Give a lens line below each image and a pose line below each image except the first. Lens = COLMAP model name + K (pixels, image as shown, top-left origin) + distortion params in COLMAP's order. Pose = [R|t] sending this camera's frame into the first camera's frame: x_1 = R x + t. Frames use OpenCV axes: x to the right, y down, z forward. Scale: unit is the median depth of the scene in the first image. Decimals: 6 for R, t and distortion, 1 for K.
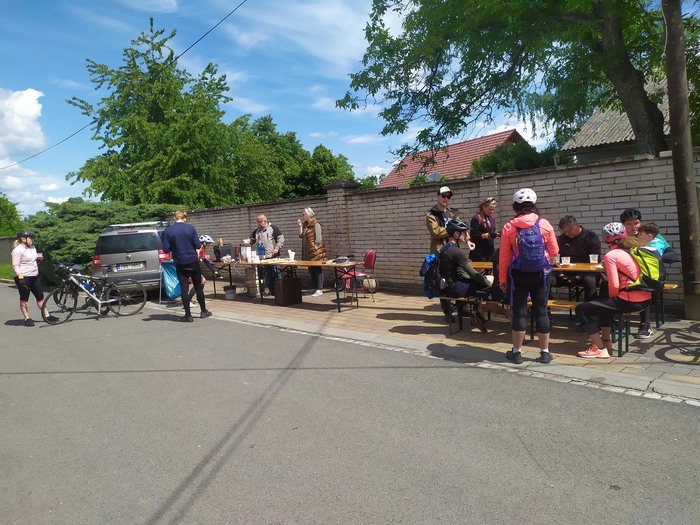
lens RADIAL K [[528.6, 0, 348.9], [0, 528.6, 277.7], [0, 0, 1]] dist [0.053455, -0.051353]
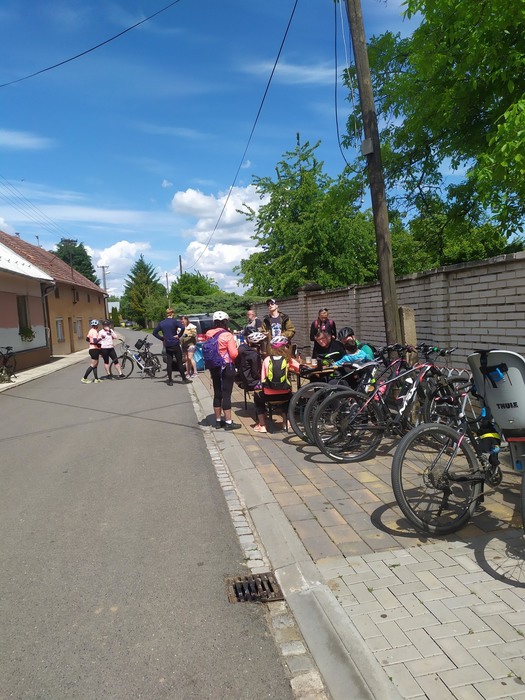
lens RADIAL K [[528.6, 0, 255.7], [0, 528.6, 354.3], [0, 0, 1]] dist [0.053455, -0.051353]
pose [[0.835962, 0.062779, -0.545184, 0.602339], [-0.062640, 0.997858, 0.018854, -0.040542], [0.545200, 0.018389, 0.838104, -0.092684]]
